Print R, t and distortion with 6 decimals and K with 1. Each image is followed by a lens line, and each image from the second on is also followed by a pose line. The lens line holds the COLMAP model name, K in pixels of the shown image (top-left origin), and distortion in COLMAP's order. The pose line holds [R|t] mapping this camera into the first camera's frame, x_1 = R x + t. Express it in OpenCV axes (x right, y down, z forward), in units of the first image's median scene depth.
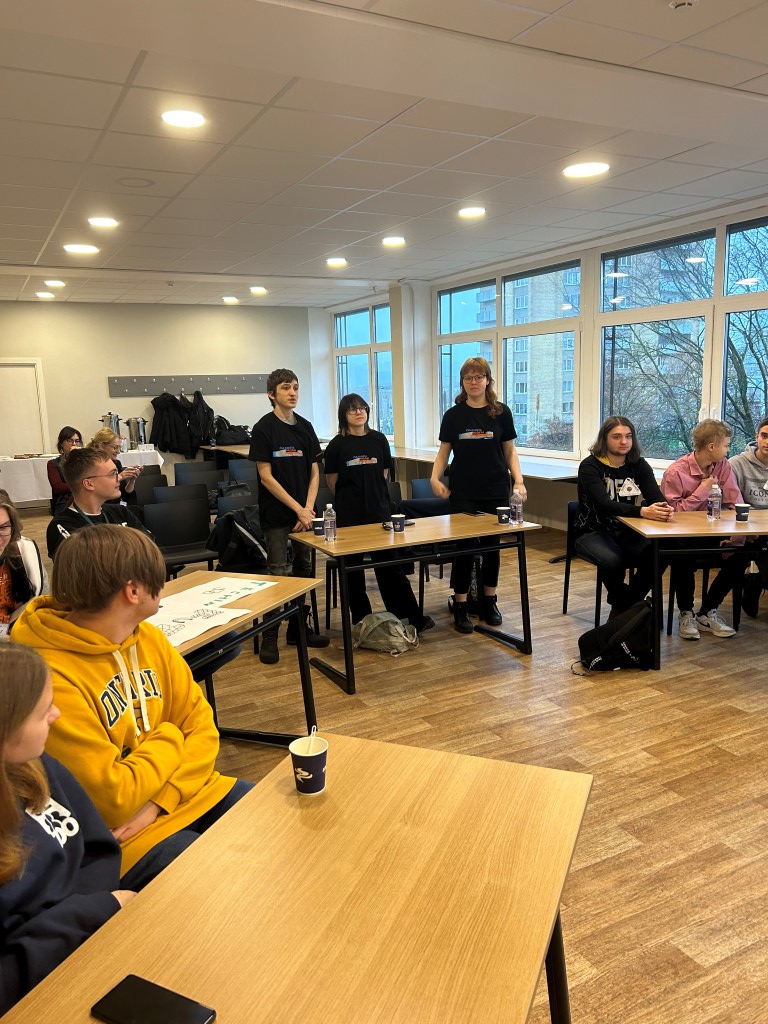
lens RADIAL K [[783.6, 0, 384.9], [0, 783.6, 516.6], [0, 0, 1]] dist [-0.031464, 0.002464]
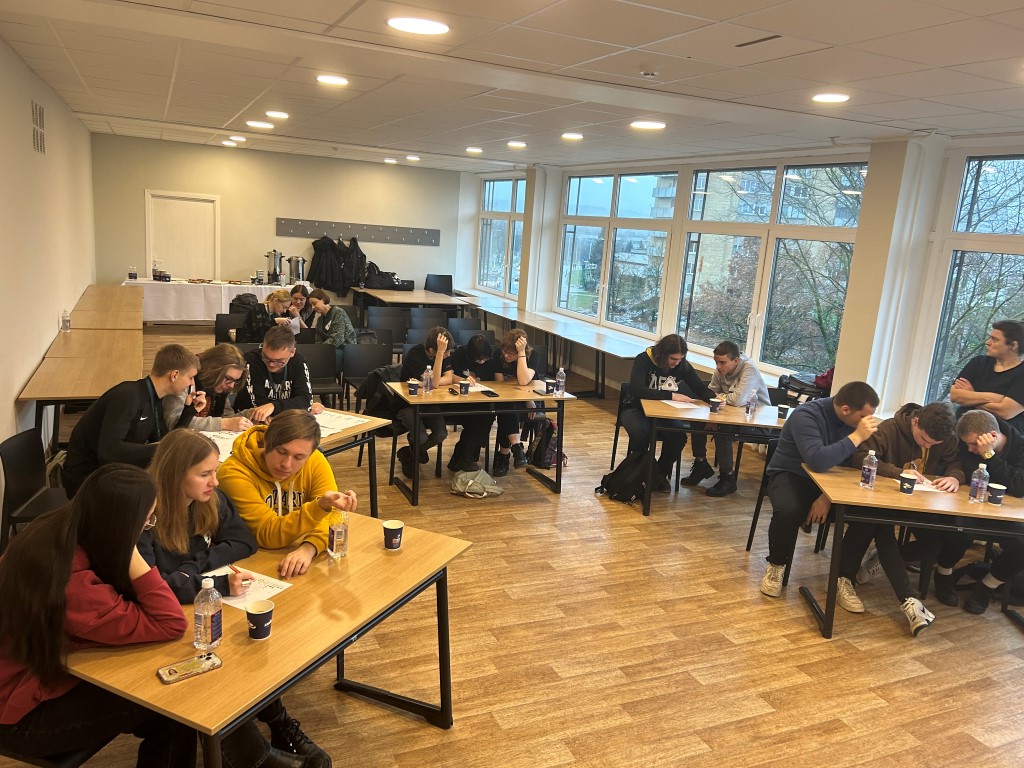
lens RADIAL K [[783.6, 0, 511.0], [0, 783.6, 380.1], [0, 0, 1]] dist [-0.031464, 0.002464]
pose [[0.993094, 0.110429, -0.039624, 0.062052], [-0.109164, 0.993483, 0.032794, -0.021722], [0.042988, -0.028242, 0.998676, -0.142085]]
